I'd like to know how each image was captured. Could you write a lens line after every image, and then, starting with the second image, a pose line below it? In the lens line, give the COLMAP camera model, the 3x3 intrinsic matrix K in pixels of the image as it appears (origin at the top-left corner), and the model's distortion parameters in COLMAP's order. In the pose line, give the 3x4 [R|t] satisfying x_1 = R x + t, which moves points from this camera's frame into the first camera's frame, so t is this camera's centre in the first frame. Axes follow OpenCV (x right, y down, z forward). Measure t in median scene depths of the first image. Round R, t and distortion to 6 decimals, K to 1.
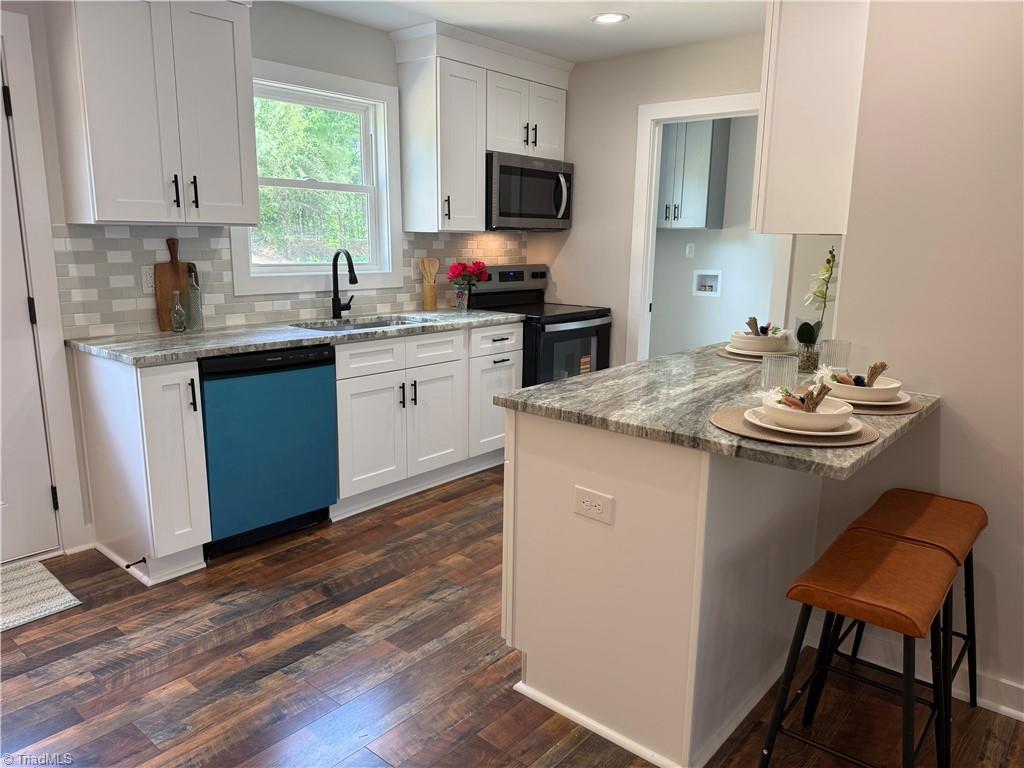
lens RADIAL K [[718.6, 0, 513.0], [0, 718.6, 390.8], [0, 0, 1]] dist [0.107179, -0.174727]
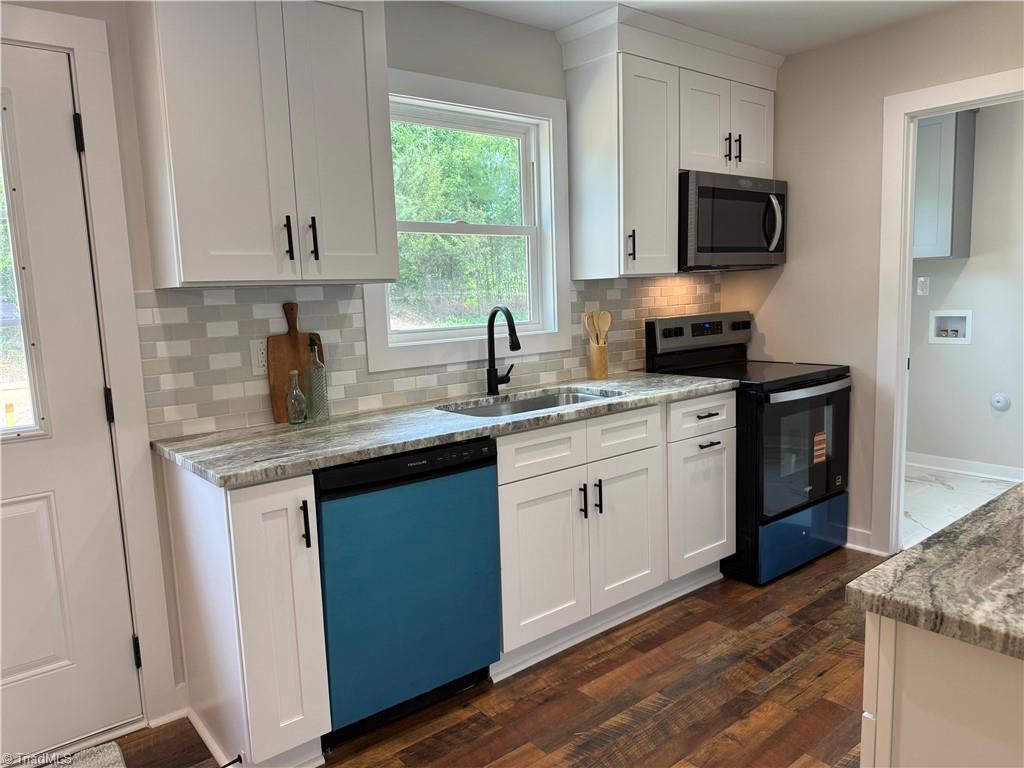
lens RADIAL K [[718.6, 0, 513.0], [0, 718.6, 390.8], [0, 0, 1]] dist [0.107179, -0.174727]
pose [[0.983443, -0.024352, -0.179574, -0.090865], [0.011842, 0.997448, -0.070411, -0.053630], [0.180830, 0.067119, 0.981221, 0.269147]]
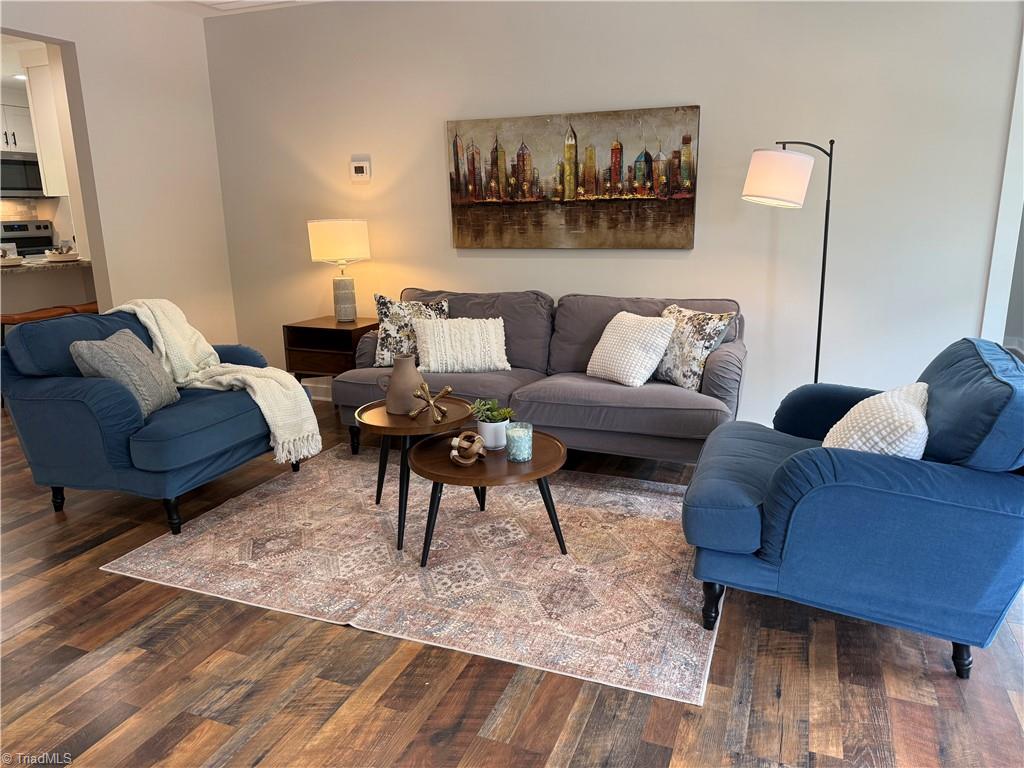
lens RADIAL K [[718.6, 0, 513.0], [0, 718.6, 390.8], [0, 0, 1]] dist [0.107179, -0.174727]
pose [[0.945425, -0.101474, 0.309636, 0.586516], [0.090086, 0.994633, 0.050899, 0.256492], [-0.313139, -0.020227, 0.949492, -1.035412]]
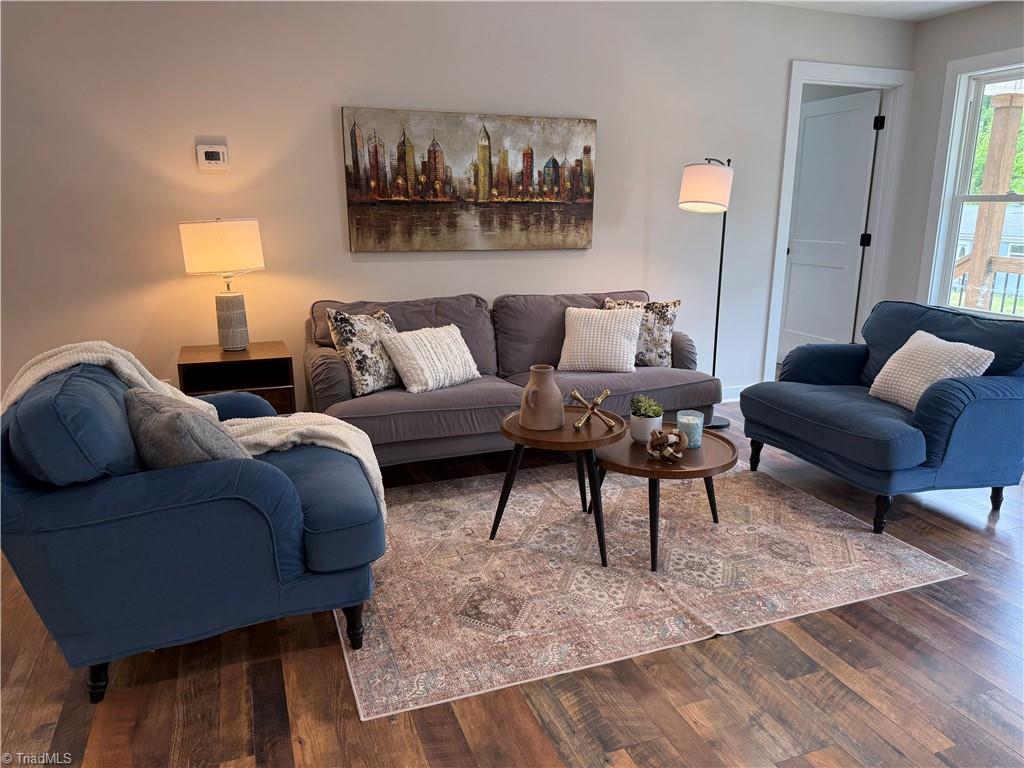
lens RADIAL K [[718.6, 0, 513.0], [0, 718.6, 390.8], [0, 0, 1]] dist [0.107179, -0.174727]
pose [[0.472876, -0.222566, 0.852556, 0.084643], [0.183958, 0.971188, 0.151502, 0.156202], [-0.861712, 0.085193, 0.500195, -0.588988]]
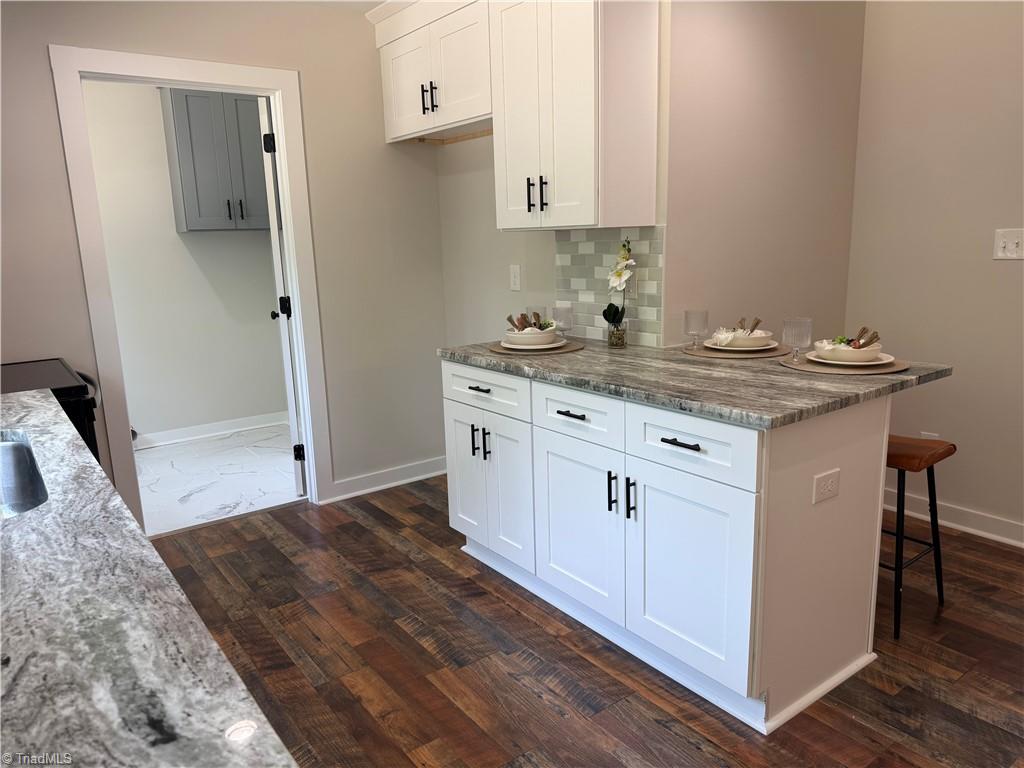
lens RADIAL K [[718.6, 0, 513.0], [0, 718.6, 390.8], [0, 0, 1]] dist [0.107179, -0.174727]
pose [[0.214876, -0.224505, 0.950487, -0.510764], [0.233845, 0.956738, 0.173117, -0.138060], [-0.948232, 0.185068, 0.258080, 0.611952]]
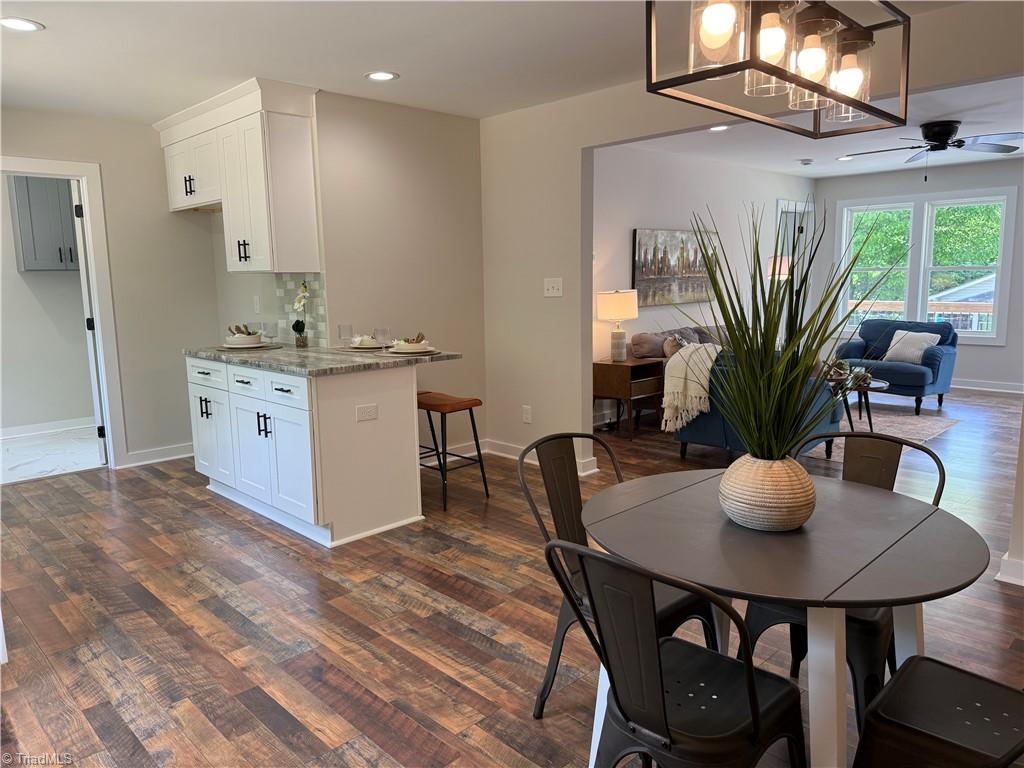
lens RADIAL K [[718.6, 0, 513.0], [0, 718.6, 390.8], [0, 0, 1]] dist [0.107179, -0.174727]
pose [[0.088317, -0.172433, 0.981054, -0.935835], [0.223326, 0.963257, 0.149201, -0.052944], [-0.970735, 0.205918, 0.123580, 0.202304]]
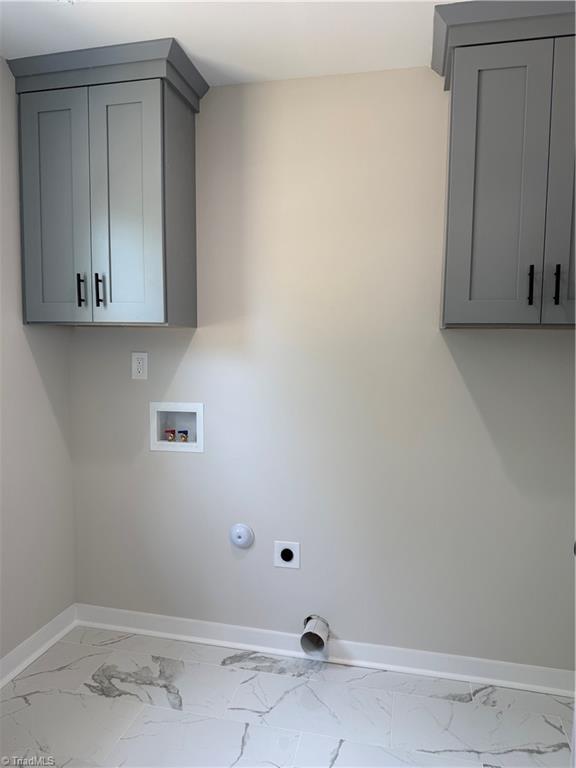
lens RADIAL K [[539.0, 0, 288.0], [0, 539.0, 384.0], [0, 0, 1]] dist [0.107179, -0.174727]
pose [[0.889184, -0.039335, 0.455856, 0.277227], [0.097309, 0.989763, -0.104404, -0.224542], [-0.447083, 0.137193, 0.883909, 1.049913]]
